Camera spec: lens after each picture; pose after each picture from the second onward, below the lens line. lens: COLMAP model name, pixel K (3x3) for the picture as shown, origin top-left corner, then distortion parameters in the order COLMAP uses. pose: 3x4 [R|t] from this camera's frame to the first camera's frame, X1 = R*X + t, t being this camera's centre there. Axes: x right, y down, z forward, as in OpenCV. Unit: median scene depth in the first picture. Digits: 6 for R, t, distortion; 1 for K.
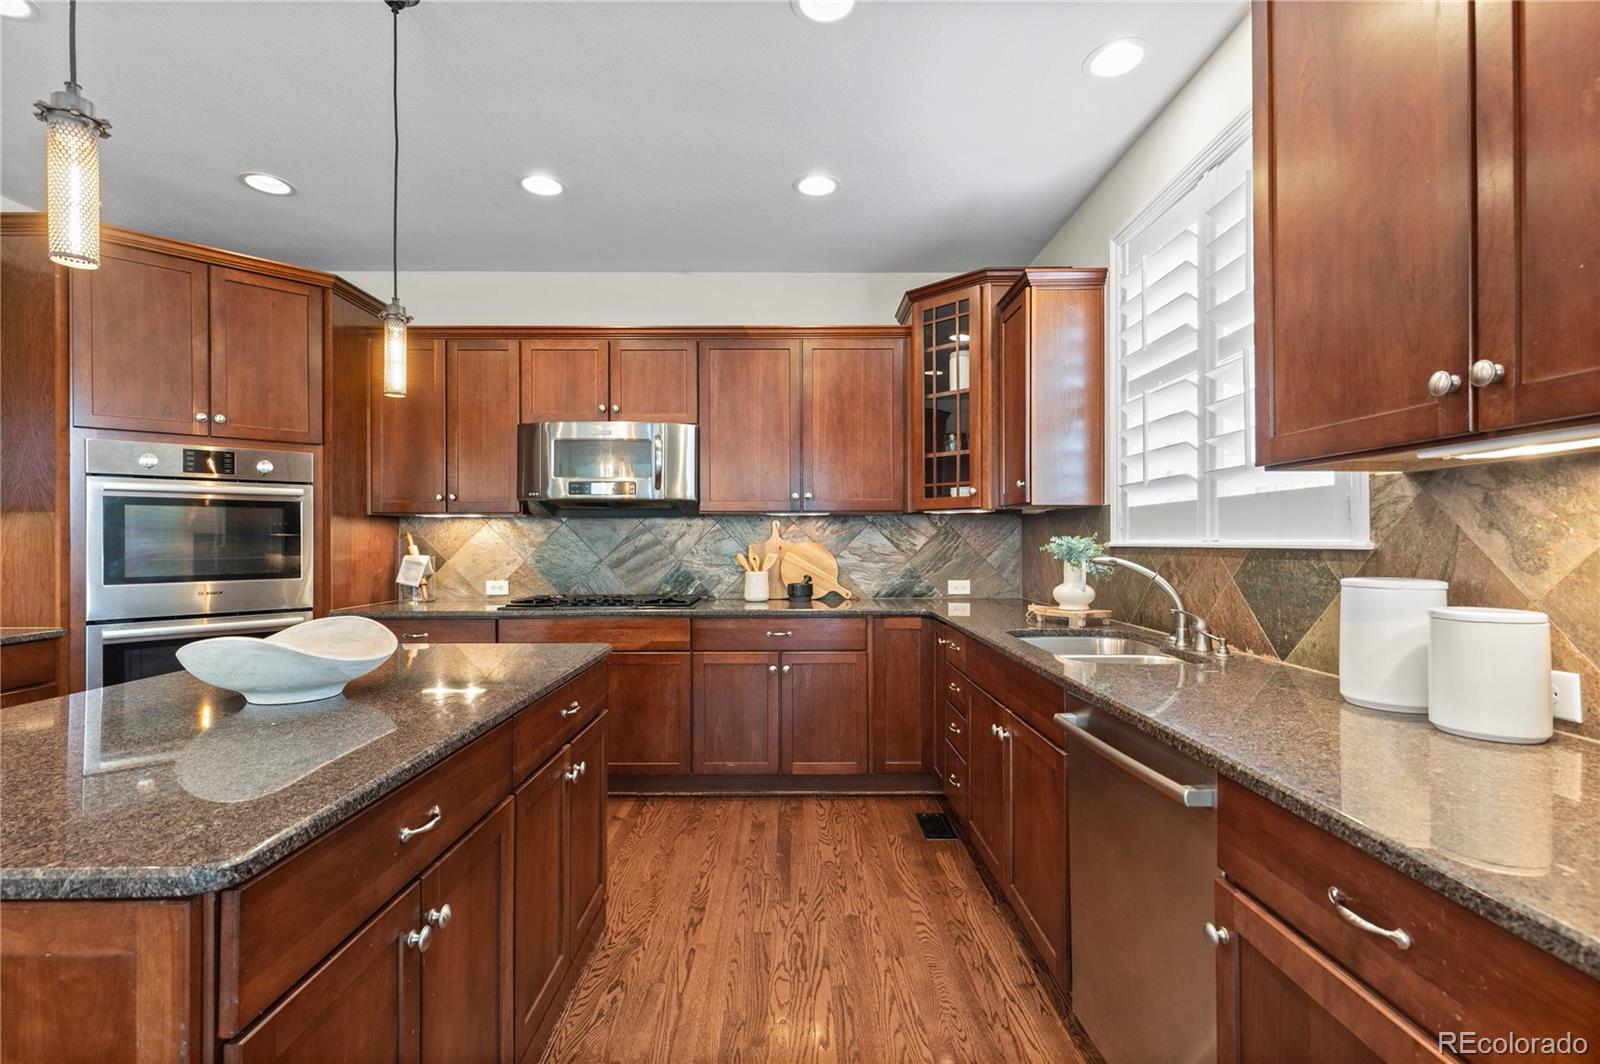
lens RADIAL K [[722.8, 0, 799.1], [0, 722.8, 537.8], [0, 0, 1]] dist [0.010309, -0.000371]
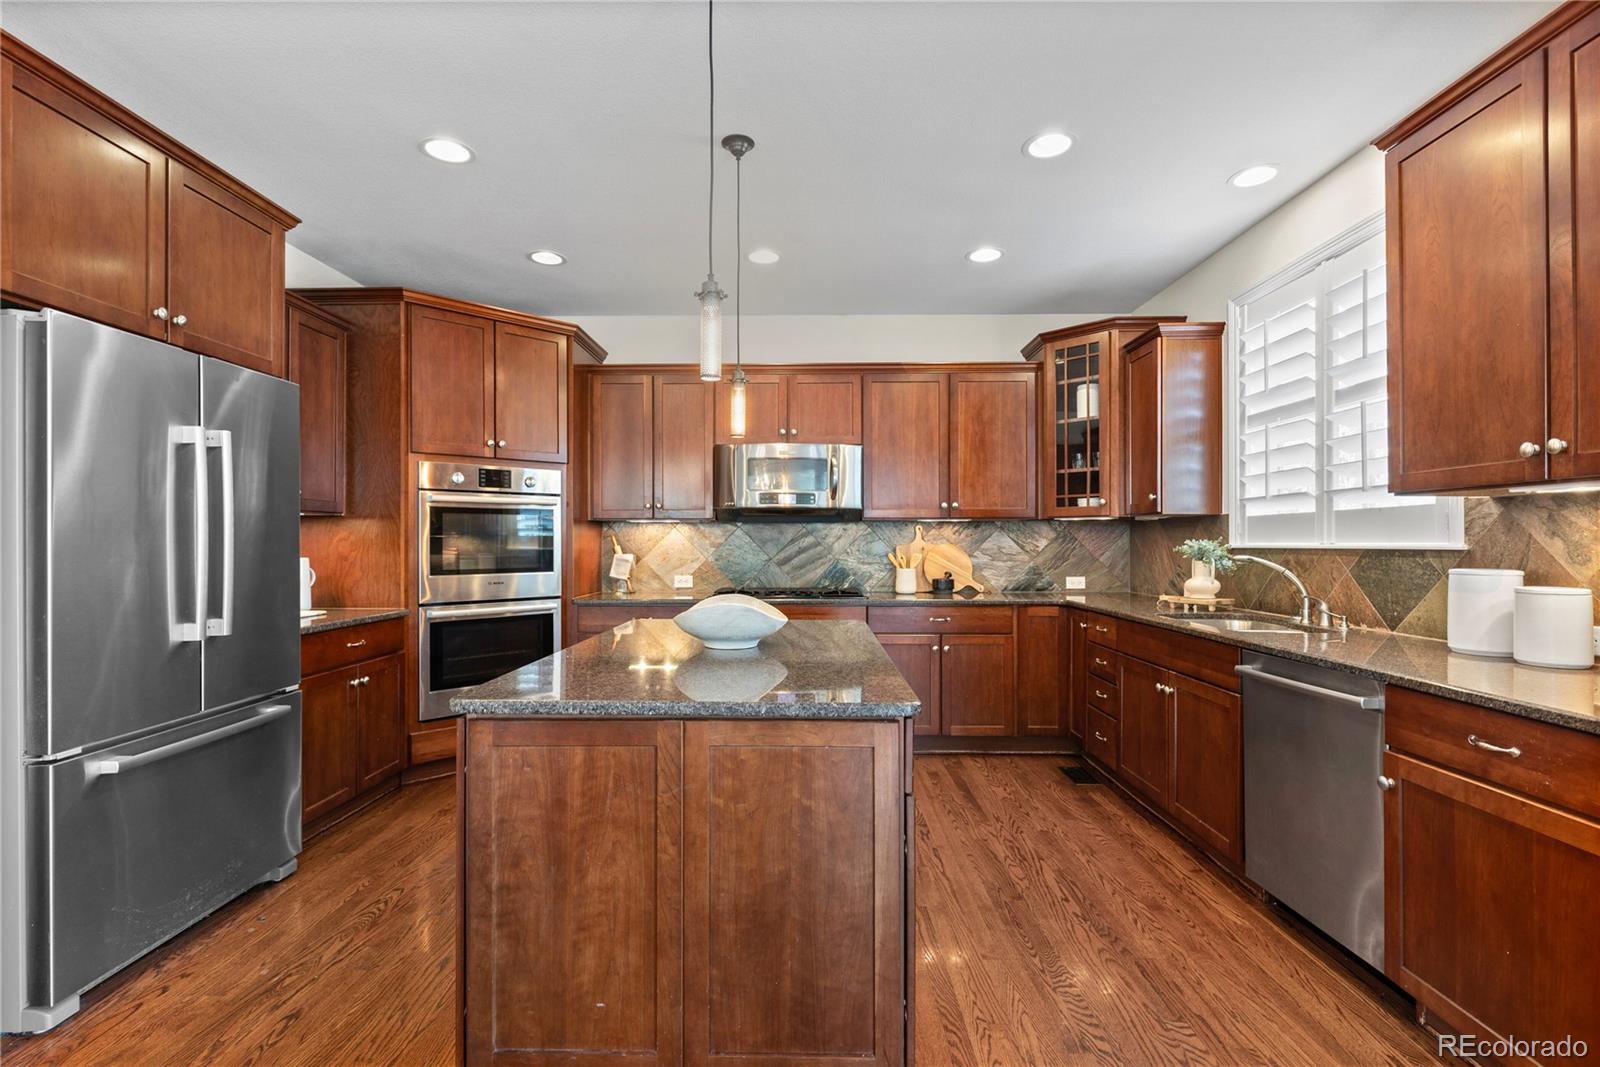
lens RADIAL K [[728.0, 0, 801.6], [0, 728.0, 540.1], [0, 0, 1]] dist [0.003591, 0.000092]
pose [[0.999796, 0.002440, -0.020053, -0.276884], [-0.002430, 0.999997, 0.000548, -0.000410], [0.020054, -0.000499, 0.999799, -0.261759]]
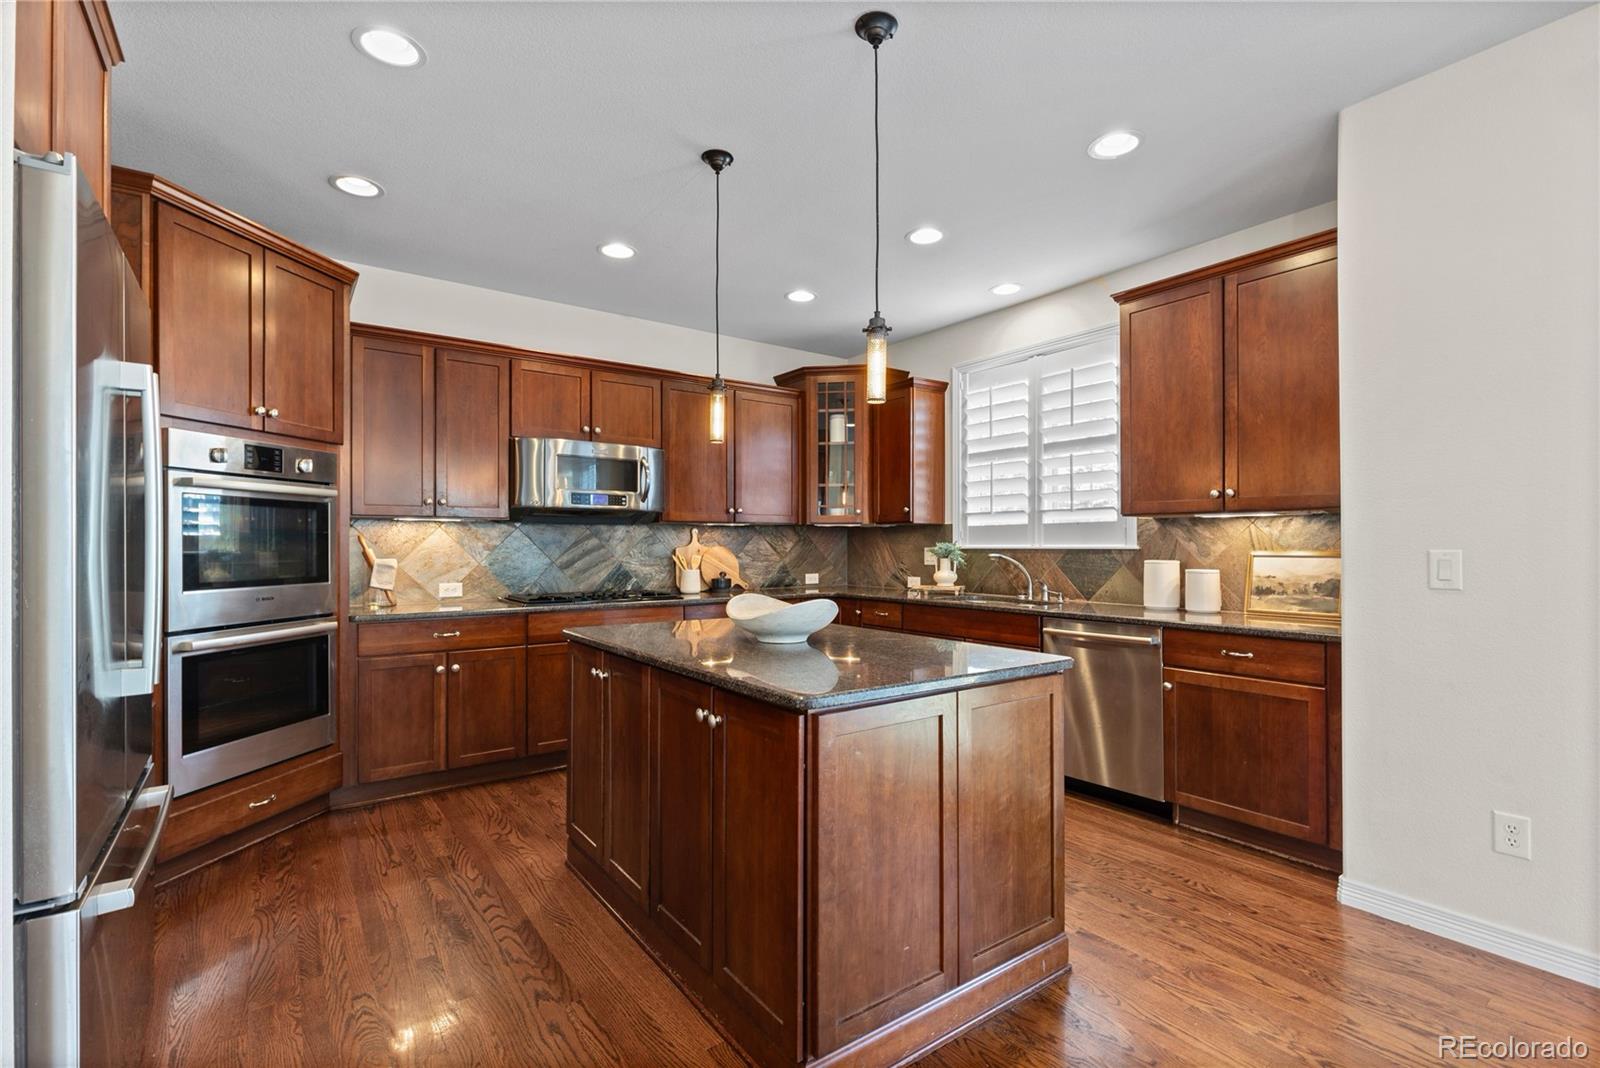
lens RADIAL K [[728.0, 0, 801.6], [0, 728.0, 540.6], [0, 0, 1]] dist [0.003591, 0.000092]
pose [[0.813793, 0.006340, 0.581120, -0.849768], [-0.004227, 0.999979, -0.004990, 0.002738], [-0.581139, 0.001605, 0.813803, -0.178199]]
